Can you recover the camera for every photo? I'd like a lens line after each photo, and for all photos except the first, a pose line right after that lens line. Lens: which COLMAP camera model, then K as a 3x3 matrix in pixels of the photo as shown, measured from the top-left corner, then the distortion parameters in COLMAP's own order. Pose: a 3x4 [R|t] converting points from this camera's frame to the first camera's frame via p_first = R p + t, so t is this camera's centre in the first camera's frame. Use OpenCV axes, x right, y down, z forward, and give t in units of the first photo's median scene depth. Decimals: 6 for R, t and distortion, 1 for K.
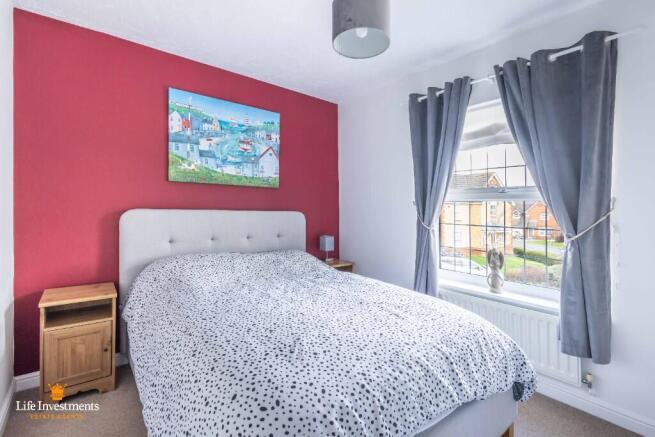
lens RADIAL K [[302.6, 0, 330.8], [0, 302.6, 215.1], [0, 0, 1]] dist [0.008608, -0.000421]
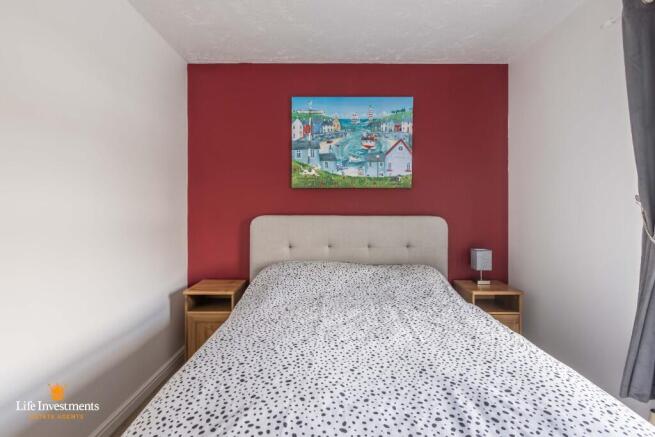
lens RADIAL K [[302.6, 0, 325.6], [0, 302.6, 223.8], [0, 0, 1]] dist [0.008608, -0.000421]
pose [[0.785590, 0.006563, -0.618713, 0.180106], [0.001082, 0.999928, 0.011980, -0.002766], [0.618747, -0.010081, 0.785526, 0.240454]]
